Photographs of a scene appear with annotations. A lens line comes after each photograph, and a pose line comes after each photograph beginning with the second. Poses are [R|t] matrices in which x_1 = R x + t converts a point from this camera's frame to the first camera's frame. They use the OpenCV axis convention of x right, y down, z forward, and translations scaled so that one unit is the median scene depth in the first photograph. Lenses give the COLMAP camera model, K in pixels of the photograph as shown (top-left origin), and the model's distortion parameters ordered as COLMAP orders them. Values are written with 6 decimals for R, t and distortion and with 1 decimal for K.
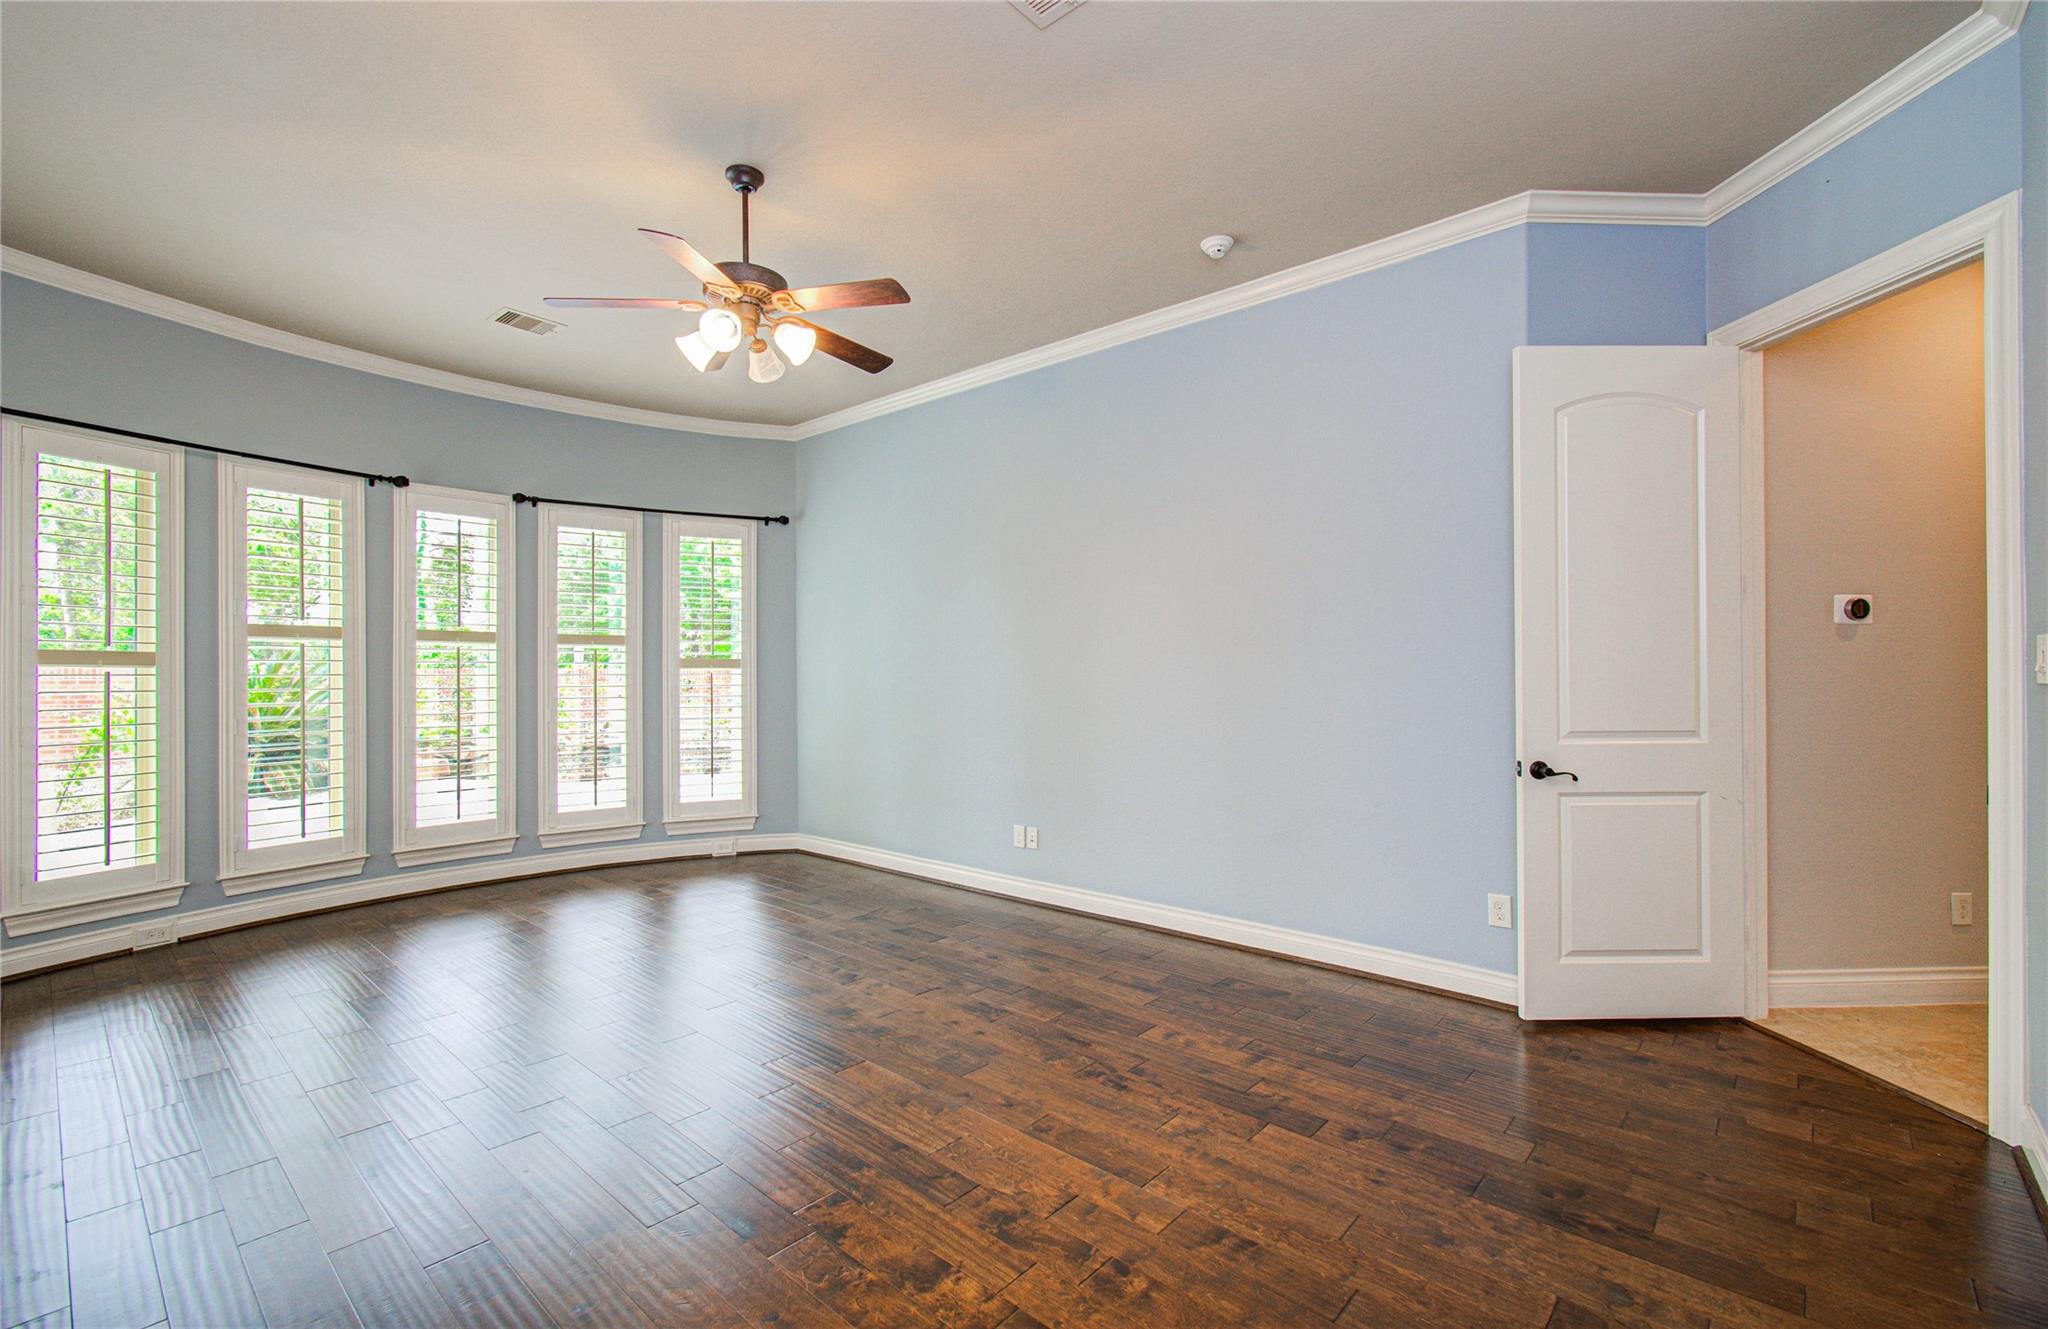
lens RADIAL K [[892.2, 0, 1012.9], [0, 892.2, 669.3], [0, 0, 1]] dist [-0.015317, 0.009940]
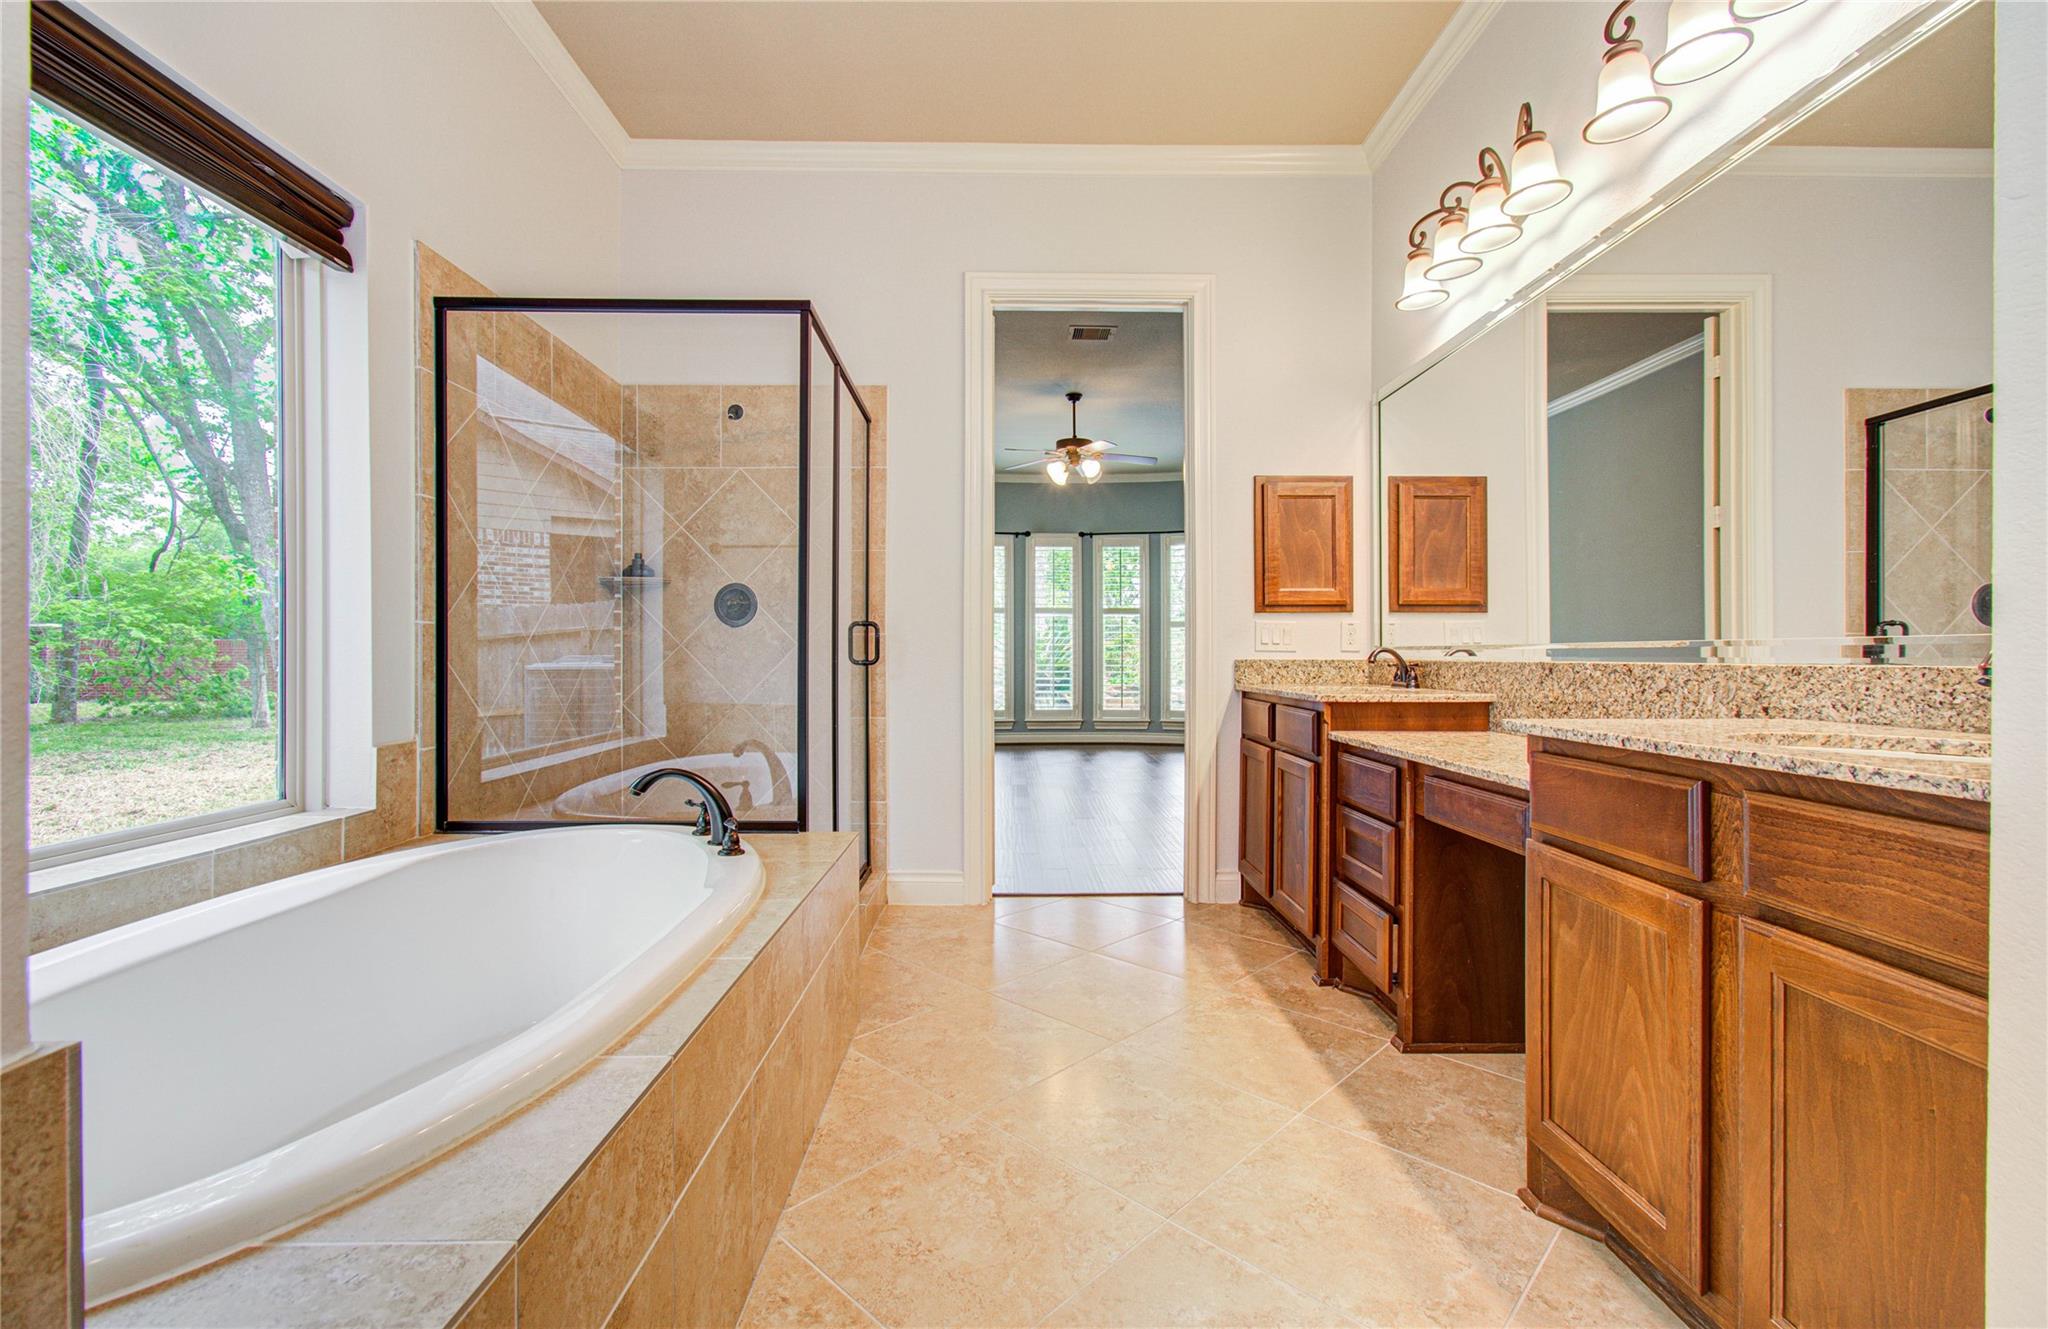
lens RADIAL K [[892.2, 0, 1025.8], [0, 892.2, 654.6], [0, 0, 1]] dist [-0.015317, 0.009940]
pose [[0.689318, 0.005279, -0.724439, 0.733059], [0.000464, 0.999970, 0.007728, 0.042866], [0.724459, -0.005664, 0.689295, -0.371319]]
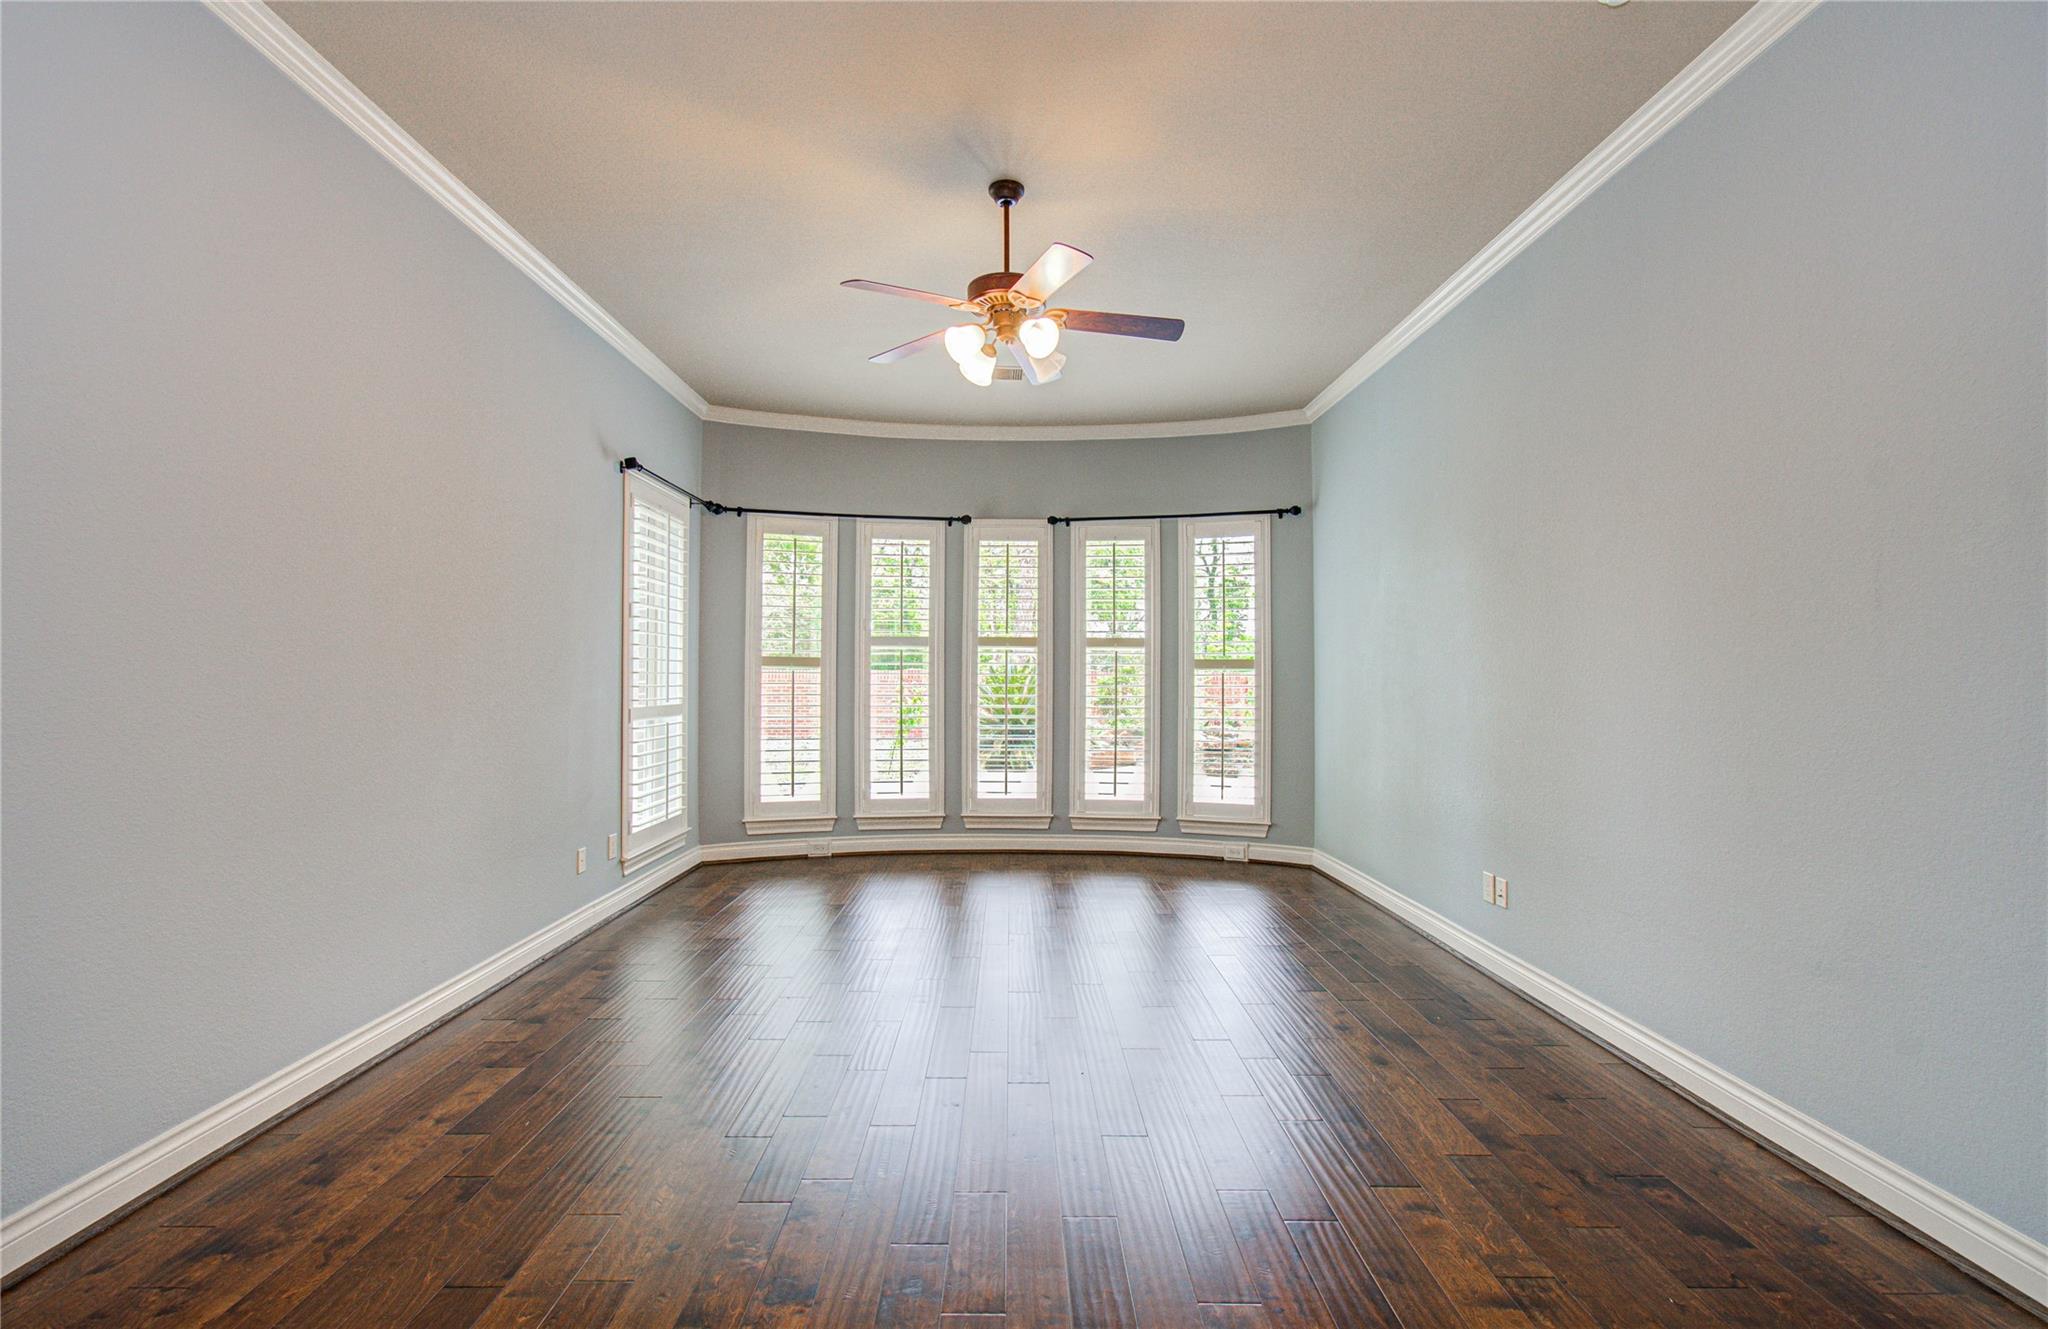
lens RADIAL K [[892.2, 0, 1025.8], [0, 892.2, 651.3], [0, 0, 1]] dist [-0.015317, 0.009940]
pose [[0.685790, -0.014563, -0.727654, 0.277065], [-0.004503, 0.999696, -0.024252, 0.005597], [0.727786, 0.019908, 0.685515, 0.188773]]
